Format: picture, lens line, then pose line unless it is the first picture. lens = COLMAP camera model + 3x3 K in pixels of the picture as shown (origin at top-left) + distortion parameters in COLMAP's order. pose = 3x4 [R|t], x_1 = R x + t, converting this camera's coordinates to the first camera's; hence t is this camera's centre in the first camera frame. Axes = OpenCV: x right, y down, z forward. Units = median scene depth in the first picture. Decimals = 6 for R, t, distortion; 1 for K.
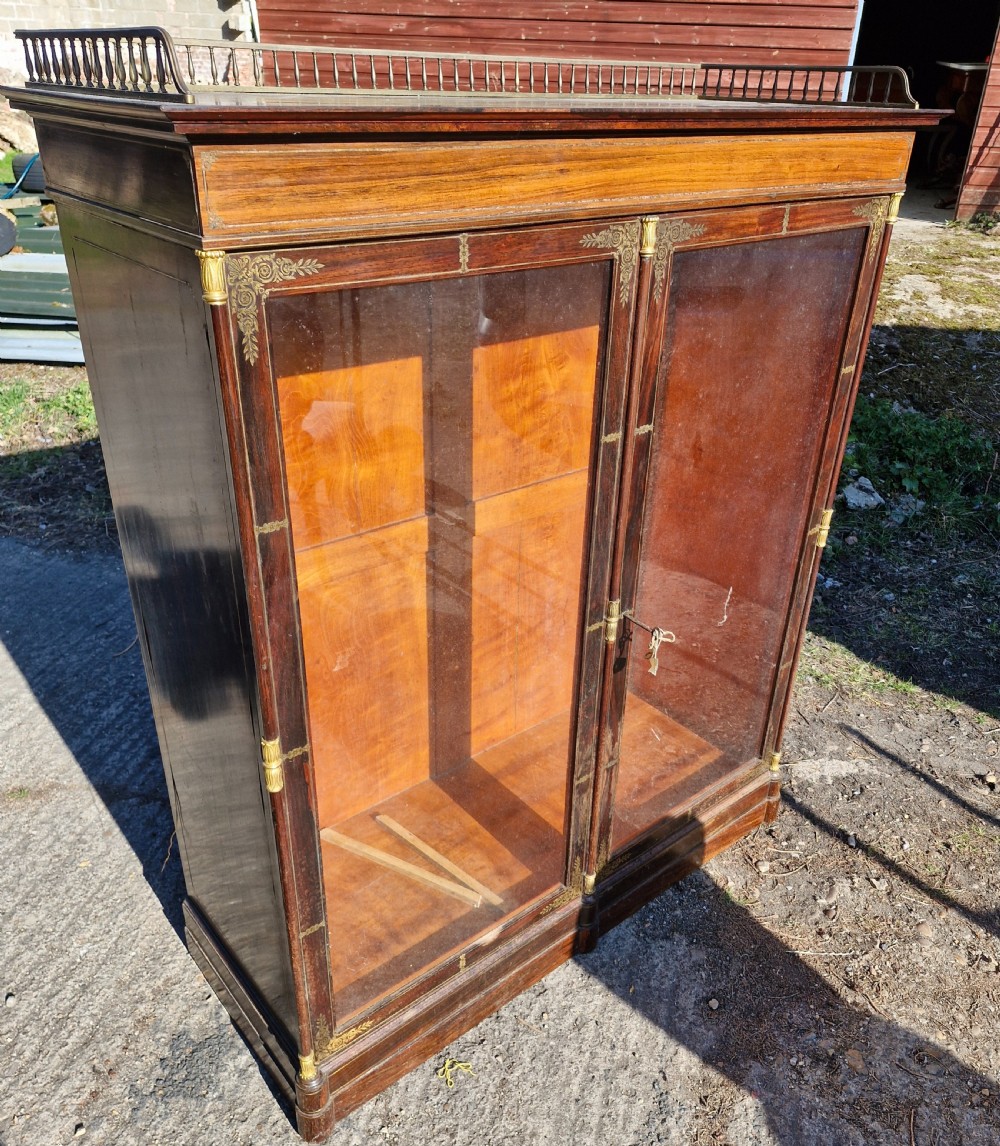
lens RADIAL K [[929.4, 0, 511.4], [0, 929.4, 602.1], [0, 0, 1]] dist [0.072632, -0.086932]
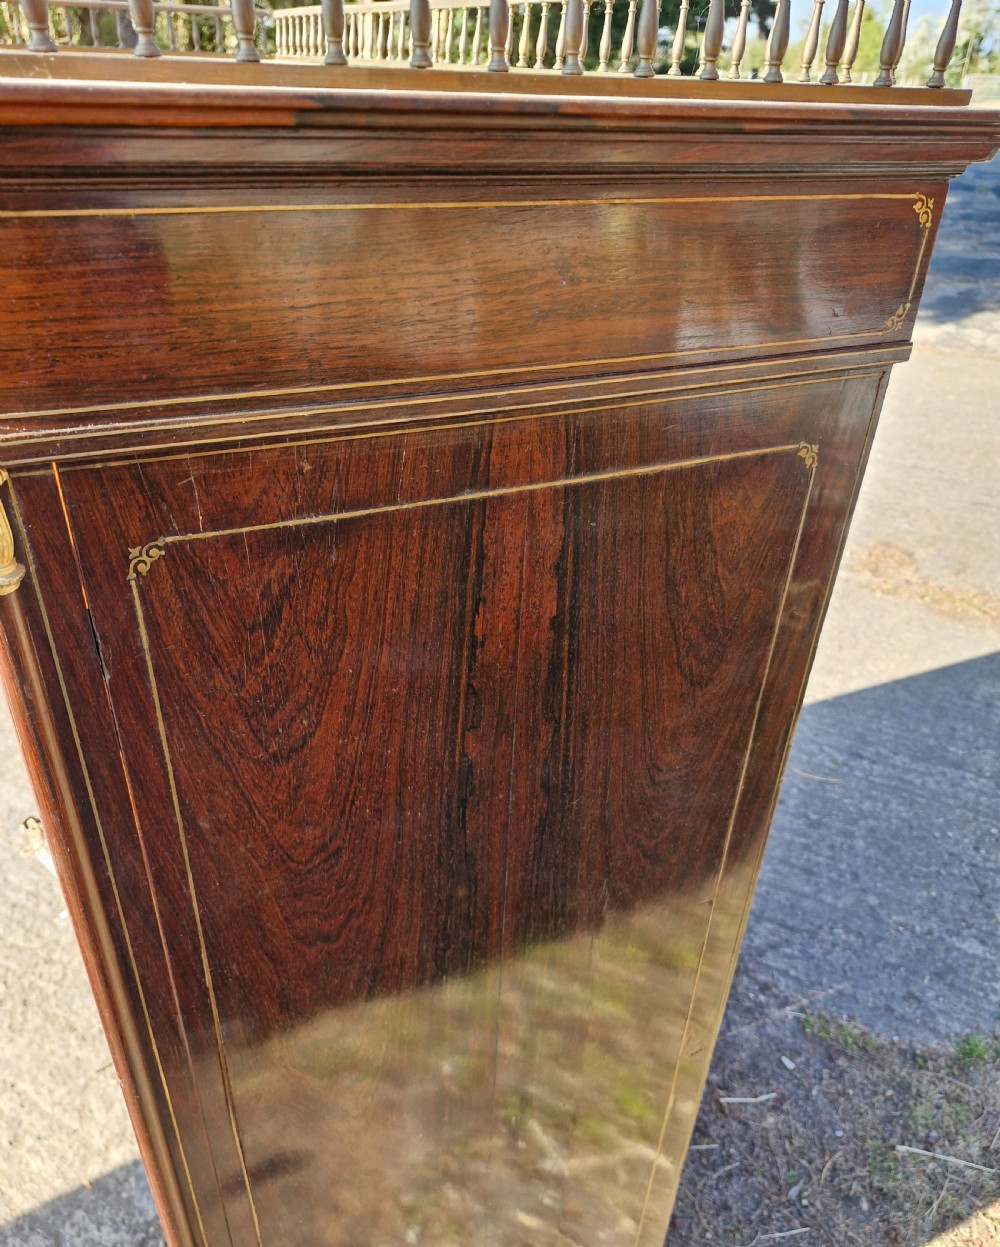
lens RADIAL K [[949.4, 0, 504.7], [0, 949.4, 666.1], [0, 0, 1]] dist [0.028565, -0.045002]
pose [[-0.229759, 0.492144, -0.839646, 0.521919], [-0.514273, 0.671054, 0.534051, -0.522599], [0.826277, 0.554510, 0.098915, 0.973100]]
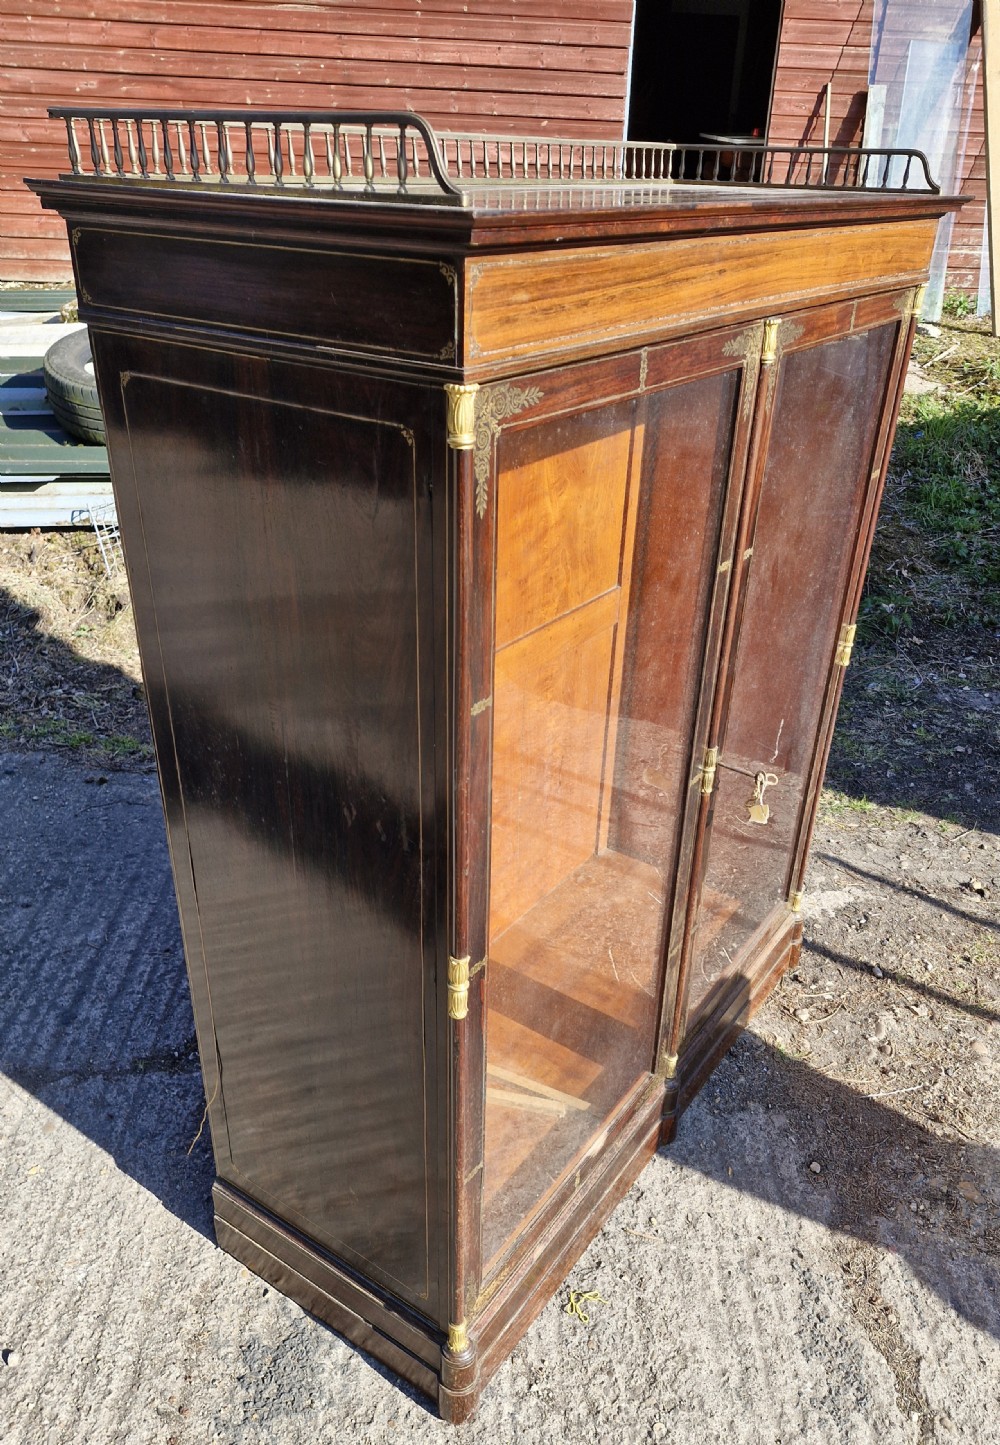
lens RADIAL K [[1076.8, 0, 510.6], [0, 1076.8, 780.9], [0, 0, 1]] dist [0.079812, -0.091955]
pose [[0.963337, -0.133699, 0.232606, -0.273366], [0.129738, 0.991022, 0.032316, -0.024526], [-0.234839, -0.000953, 0.972034, 0.024795]]
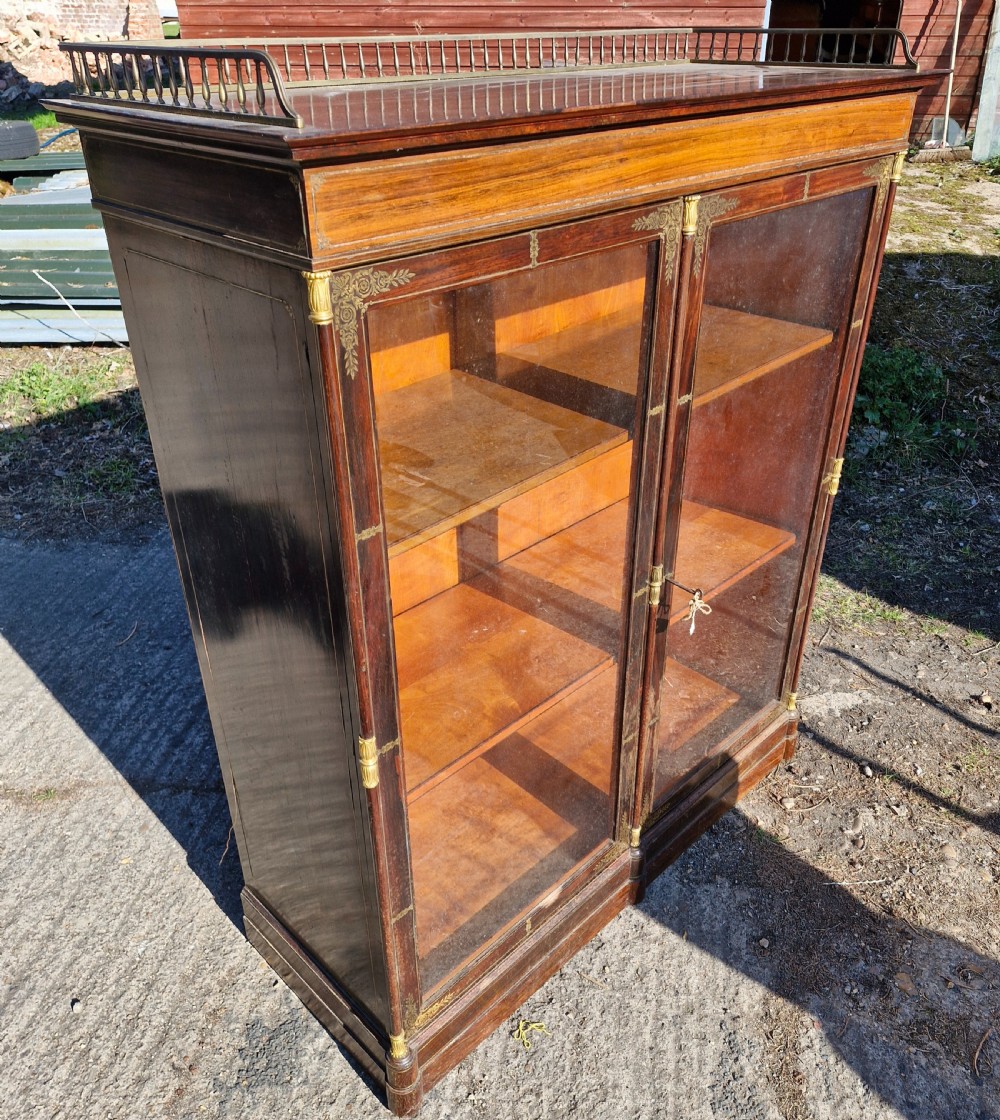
lens RADIAL K [[918.8, 0, 504.7], [0, 918.8, 565.8], [0, 0, 1]] dist [0.083967, -0.104574]
pose [[0.995705, -0.073118, 0.056784, -0.099079], [0.071677, 0.997062, 0.027012, -0.035984], [-0.058592, -0.022826, 0.998021, -0.002959]]
